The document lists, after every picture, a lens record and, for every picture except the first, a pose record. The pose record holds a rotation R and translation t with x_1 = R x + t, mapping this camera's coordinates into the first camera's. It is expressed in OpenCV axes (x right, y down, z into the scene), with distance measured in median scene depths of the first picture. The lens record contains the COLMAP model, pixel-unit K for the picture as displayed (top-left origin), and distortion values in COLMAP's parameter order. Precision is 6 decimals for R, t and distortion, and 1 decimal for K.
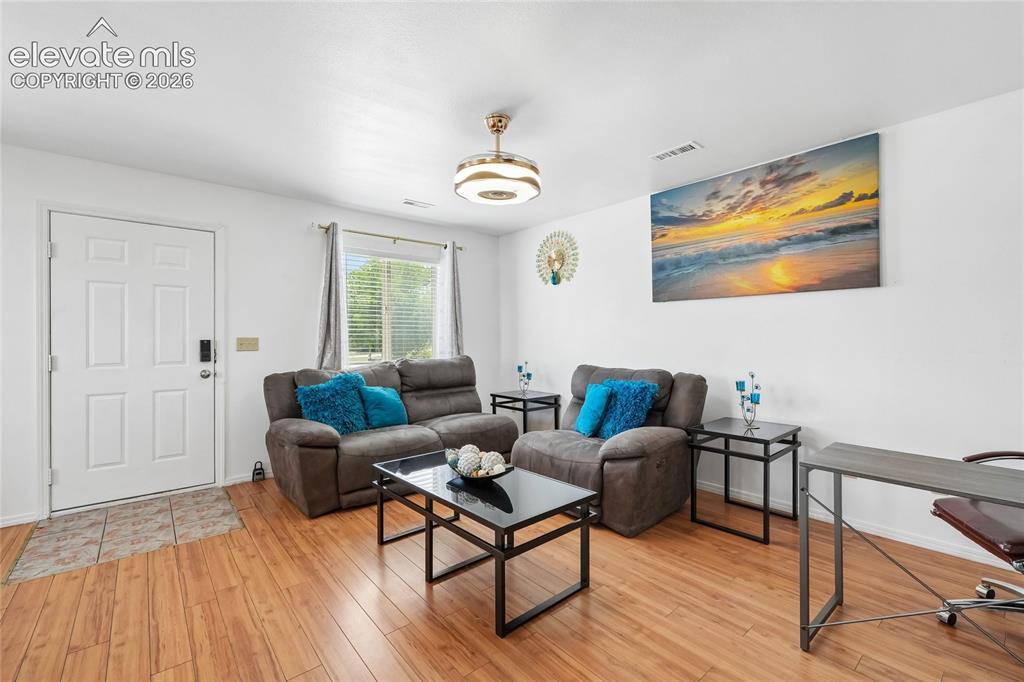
lens RADIAL K [[445.2, 0, 514.0], [0, 445.2, 339.0], [0, 0, 1]] dist [0.003223, 0.000481]
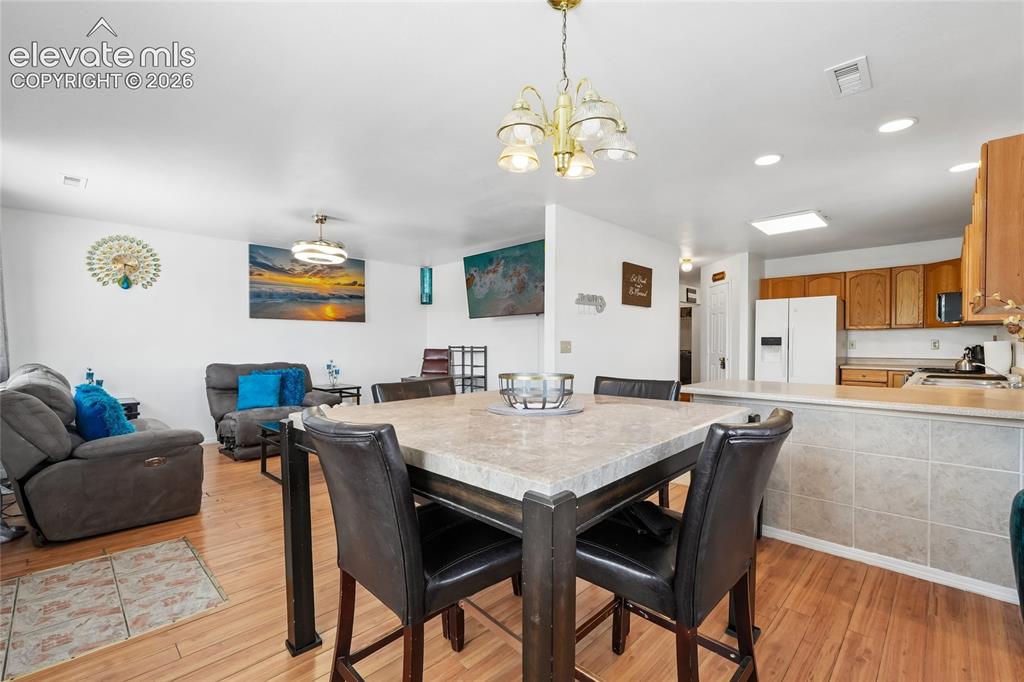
lens RADIAL K [[445.2, 0, 514.0], [0, 445.2, 344.3], [0, 0, 1]] dist [0.003223, 0.000481]
pose [[-0.087608, -0.001381, 0.996154, -1.368490], [-0.000359, 0.999999, 0.001355, 0.000974], [-0.996155, -0.000238, -0.087608, 0.303570]]
